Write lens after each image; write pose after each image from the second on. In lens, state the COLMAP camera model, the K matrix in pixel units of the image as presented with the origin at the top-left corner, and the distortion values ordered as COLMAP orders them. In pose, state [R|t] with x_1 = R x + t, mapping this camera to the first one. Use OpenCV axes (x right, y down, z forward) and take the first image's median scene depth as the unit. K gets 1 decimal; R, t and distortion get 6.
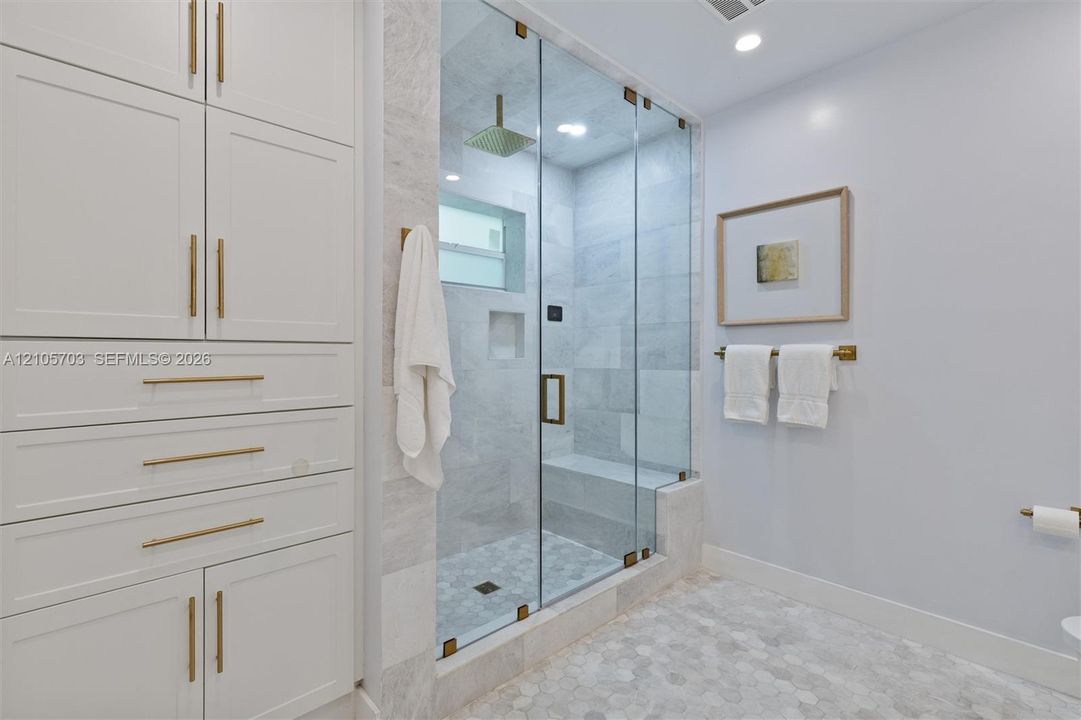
lens RADIAL K [[487.6, 0, 535.6], [0, 487.6, 347.2], [0, 0, 1]] dist [0.001447, 0.000318]
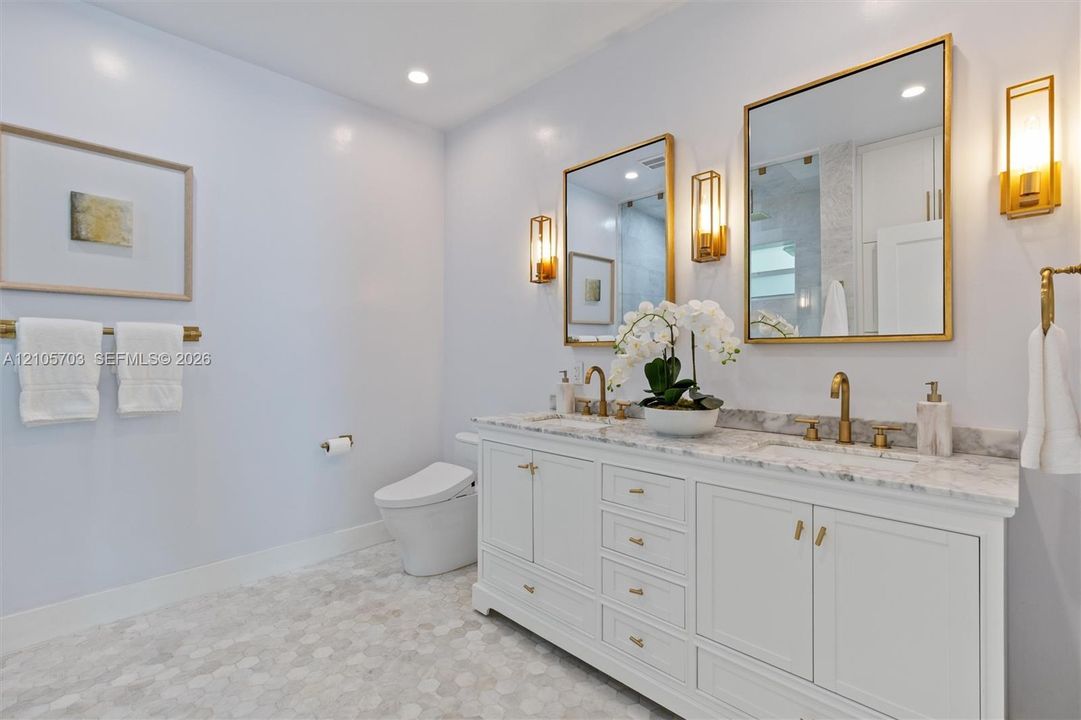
lens RADIAL K [[487.6, 0, 535.6], [0, 487.6, 347.2], [0, 0, 1]] dist [0.001447, 0.000318]
pose [[-0.034751, 0.012769, 0.999314, -0.376652], [-0.014794, 0.999802, -0.013290, 0.041707], [-0.999286, -0.015246, -0.034555, 0.328094]]
